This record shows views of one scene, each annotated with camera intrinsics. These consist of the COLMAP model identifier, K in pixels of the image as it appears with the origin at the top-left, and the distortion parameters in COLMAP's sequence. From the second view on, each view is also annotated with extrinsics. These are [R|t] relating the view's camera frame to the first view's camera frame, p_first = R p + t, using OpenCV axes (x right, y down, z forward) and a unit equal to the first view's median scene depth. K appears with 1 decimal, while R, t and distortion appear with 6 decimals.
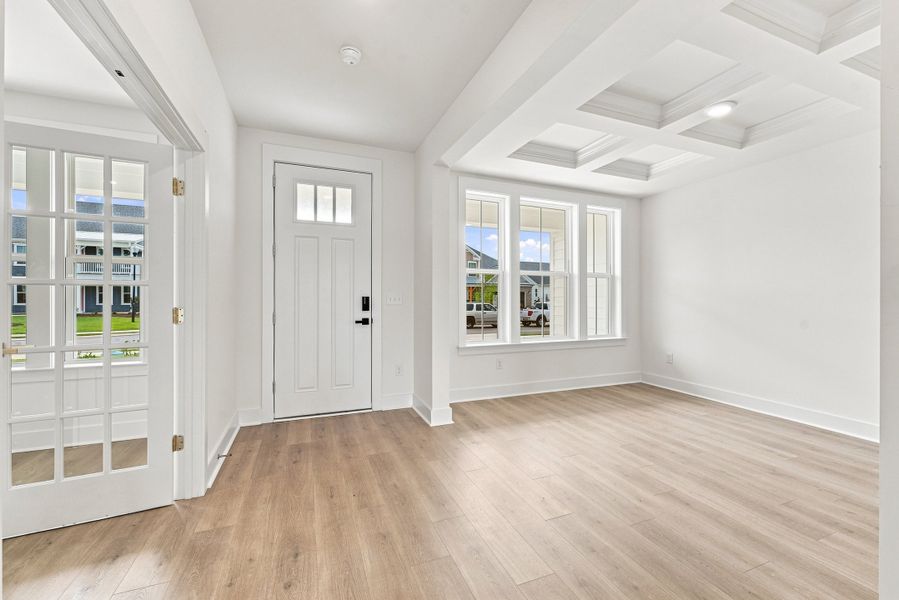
lens RADIAL K [[368.9, 0, 451.3], [0, 368.9, 297.5], [0, 0, 1]] dist [-0.005061, 0.000971]
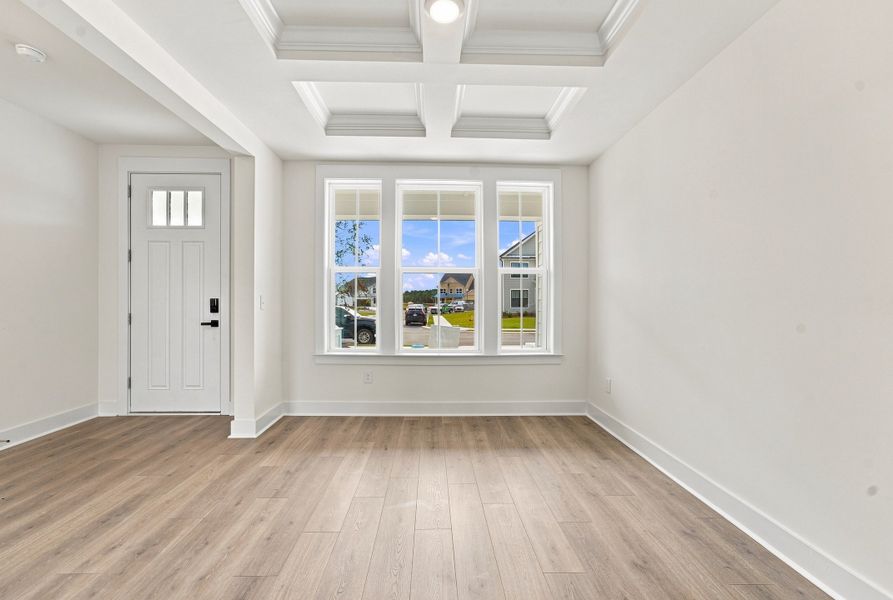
lens RADIAL K [[377.4, 0, 444.5], [0, 377.4, 298.8], [0, 0, 1]] dist [-0.007073, 0.002019]
pose [[0.936664, -0.001424, -0.350226, 0.704849], [-0.000976, 0.999977, -0.006677, 0.004670], [0.350228, 0.006596, 0.936641, 0.273889]]
